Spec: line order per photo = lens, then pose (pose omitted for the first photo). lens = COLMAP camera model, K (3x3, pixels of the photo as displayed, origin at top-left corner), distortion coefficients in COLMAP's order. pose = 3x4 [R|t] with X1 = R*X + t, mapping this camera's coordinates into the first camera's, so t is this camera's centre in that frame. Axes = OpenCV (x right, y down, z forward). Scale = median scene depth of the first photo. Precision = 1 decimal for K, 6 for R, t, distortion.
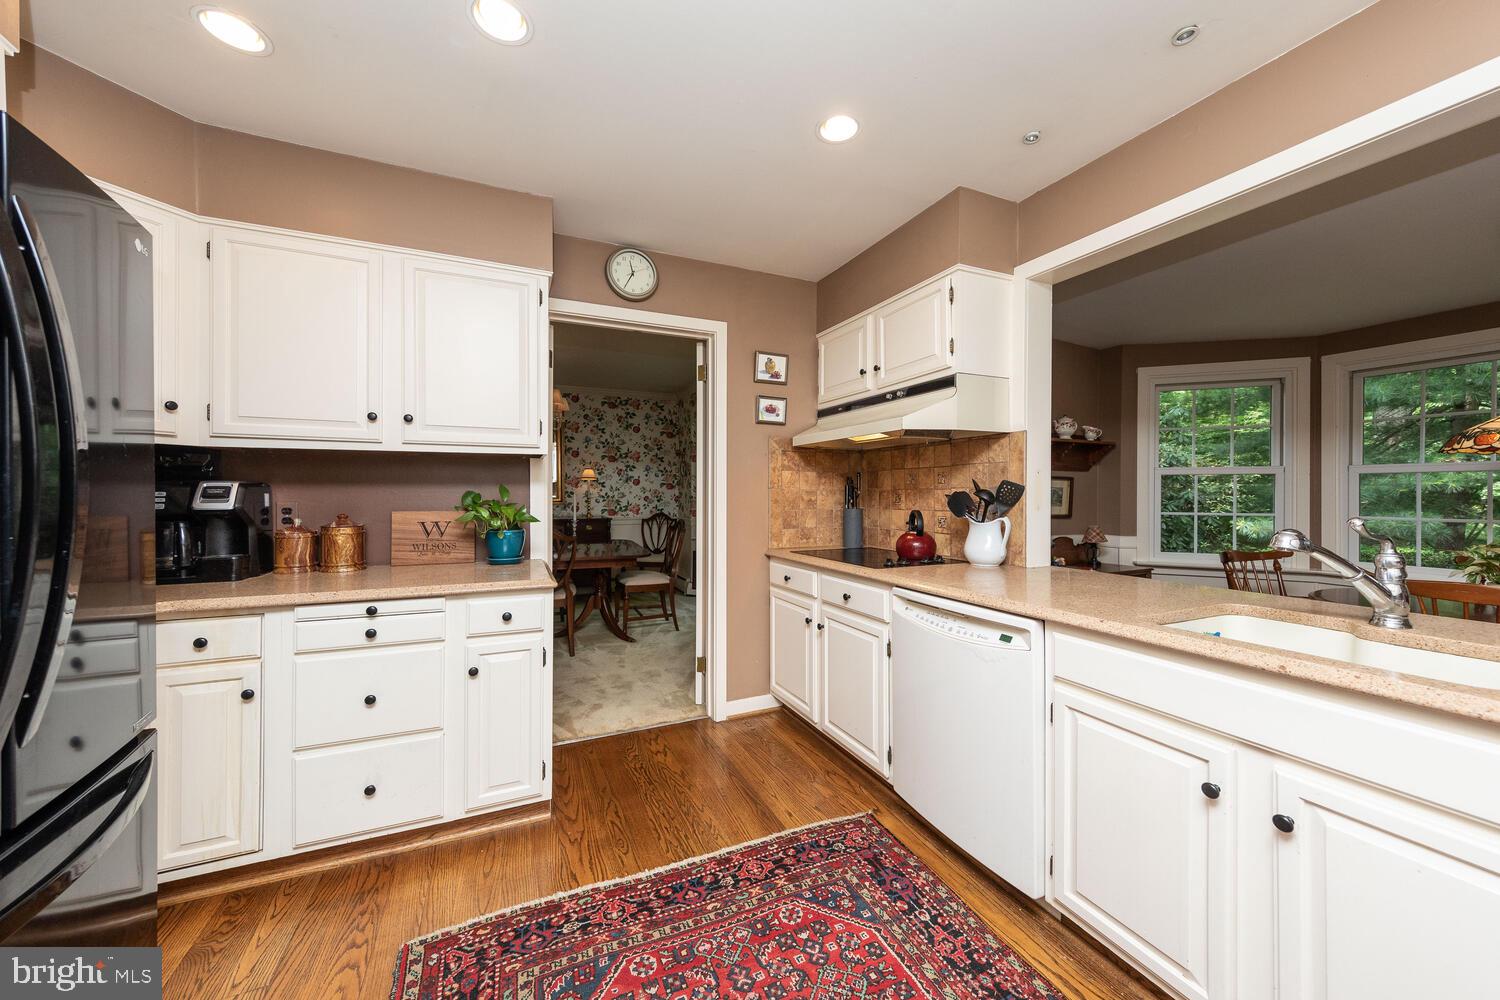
lens RADIAL K [[533.5, 0, 785.7], [0, 533.5, 498.7], [0, 0, 1]] dist [0.005812, -0.000770]
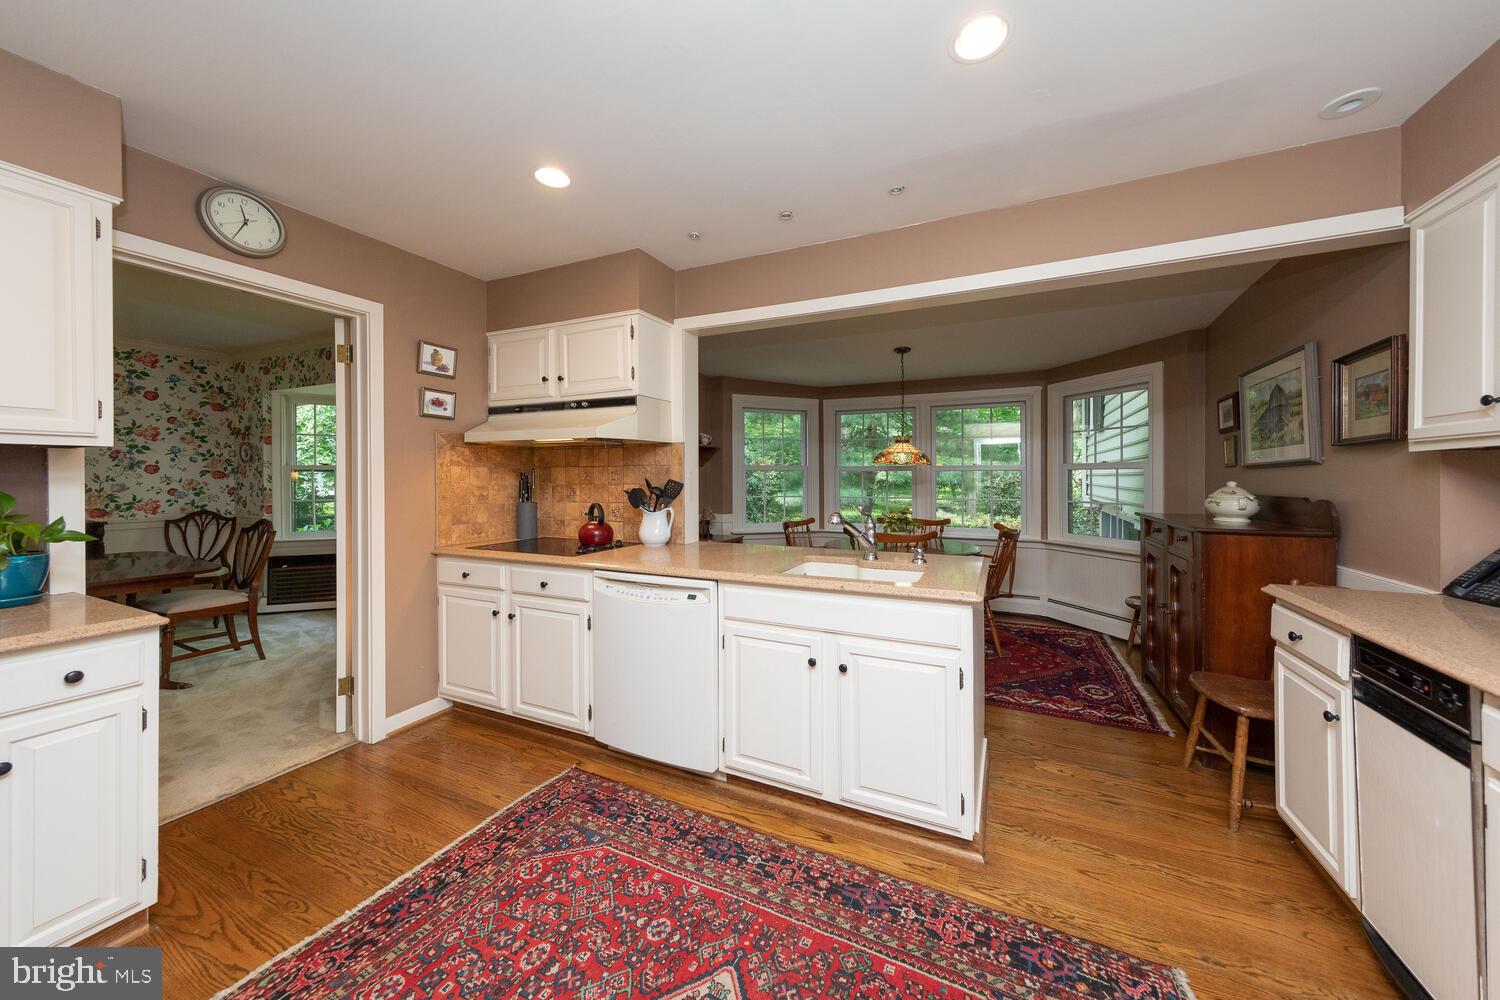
lens RADIAL K [[488.7, 0, 759.6], [0, 488.7, 482.2], [0, 0, 1]] dist [0.005774, -0.000396]
pose [[0.777231, -0.007276, 0.629173, -0.202274], [0.006822, 0.999972, 0.003136, -0.033479], [-0.629178, 0.001855, 0.777259, -0.086956]]
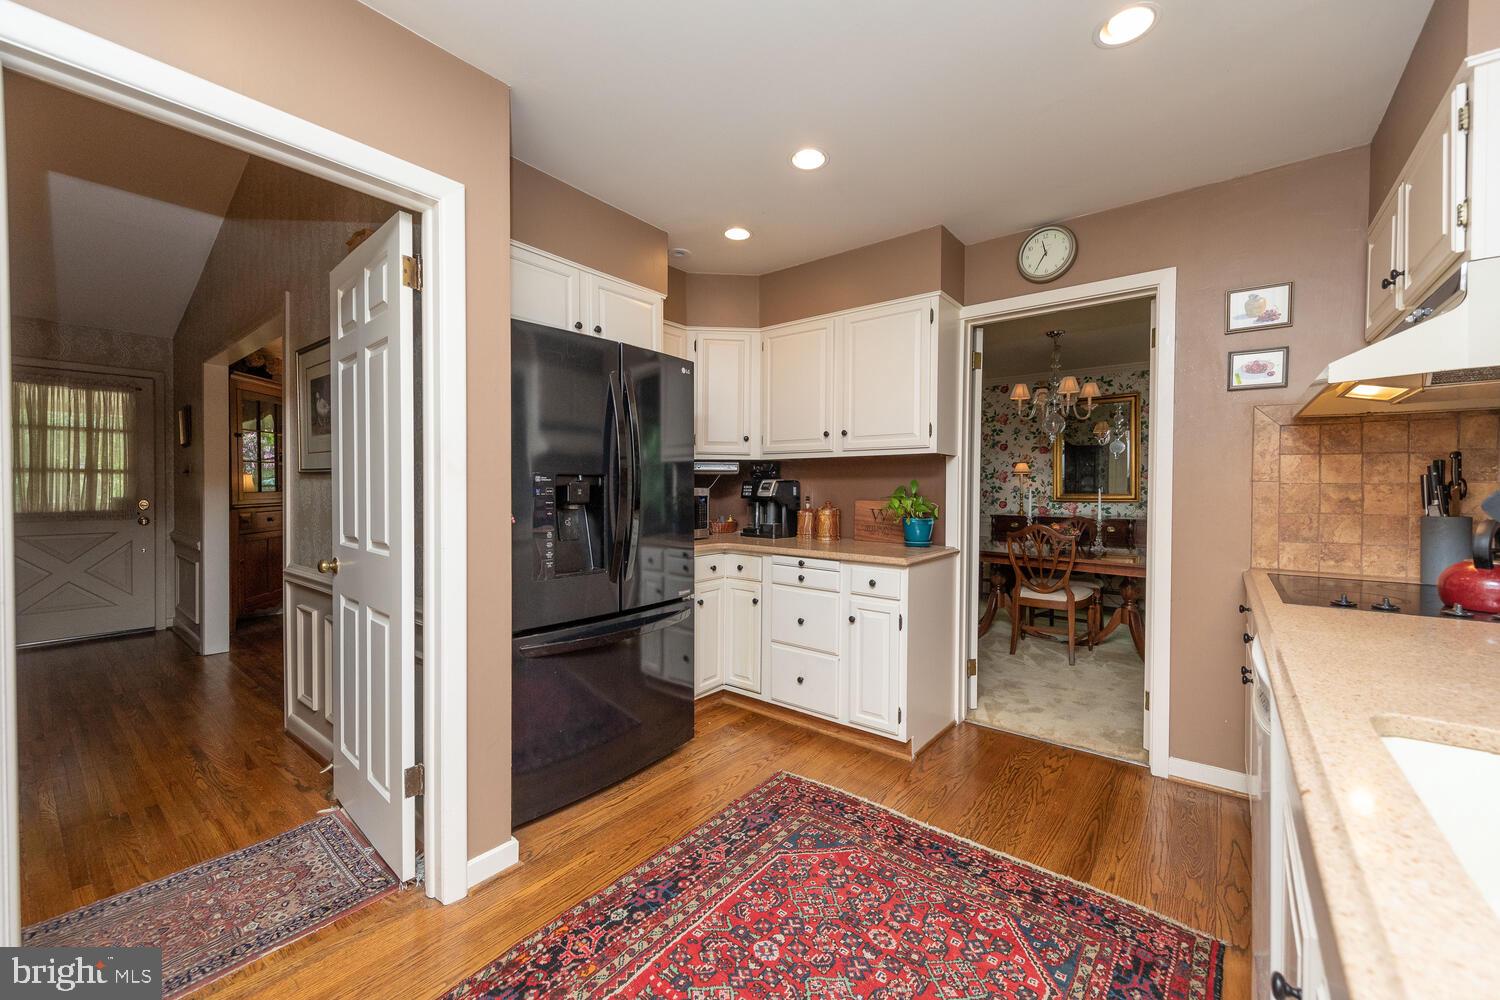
lens RADIAL K [[624.4, 0, 773.5], [0, 624.4, 503.6], [0, 0, 1]] dist [0.008058, -0.001031]
pose [[0.447247, 0.023643, -0.894098, 0.641934], [-0.014845, 0.999709, 0.019009, 0.005590], [0.894287, 0.004771, 0.447468, 0.106328]]
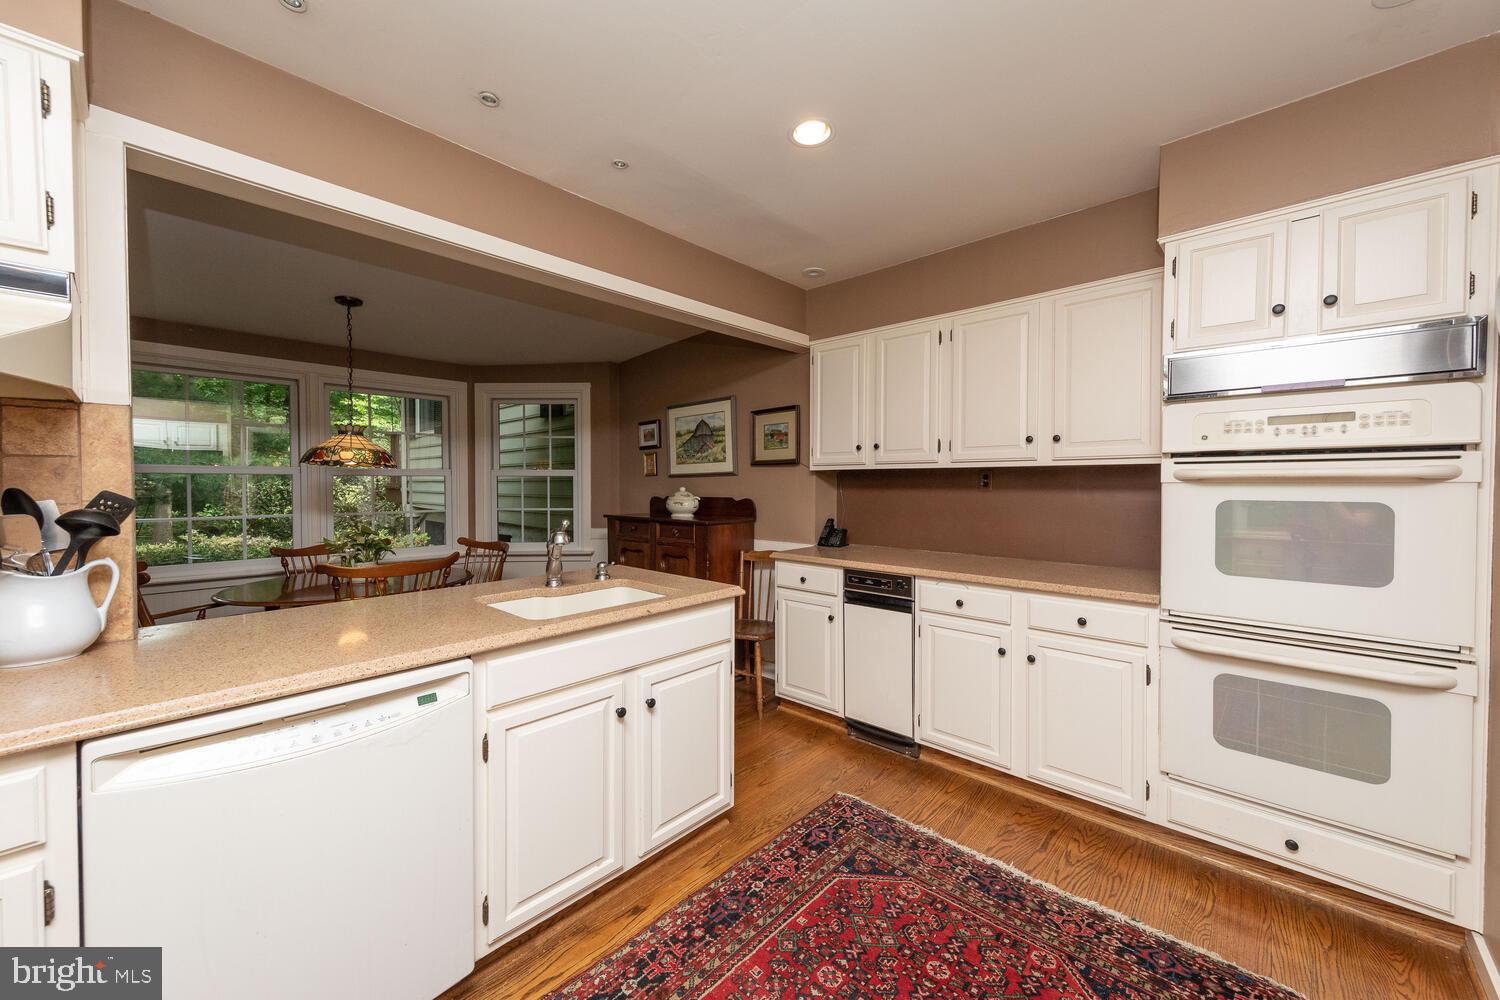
lens RADIAL K [[566.2, 0, 748.7], [0, 566.2, 494.5], [0, 0, 1]] dist [0.004999, -0.000902]
pose [[-0.339066, -0.019538, 0.940560, -0.423847], [0.010325, 0.999647, 0.024488, -0.044860], [-0.940706, 0.018015, -0.338745, 0.662156]]
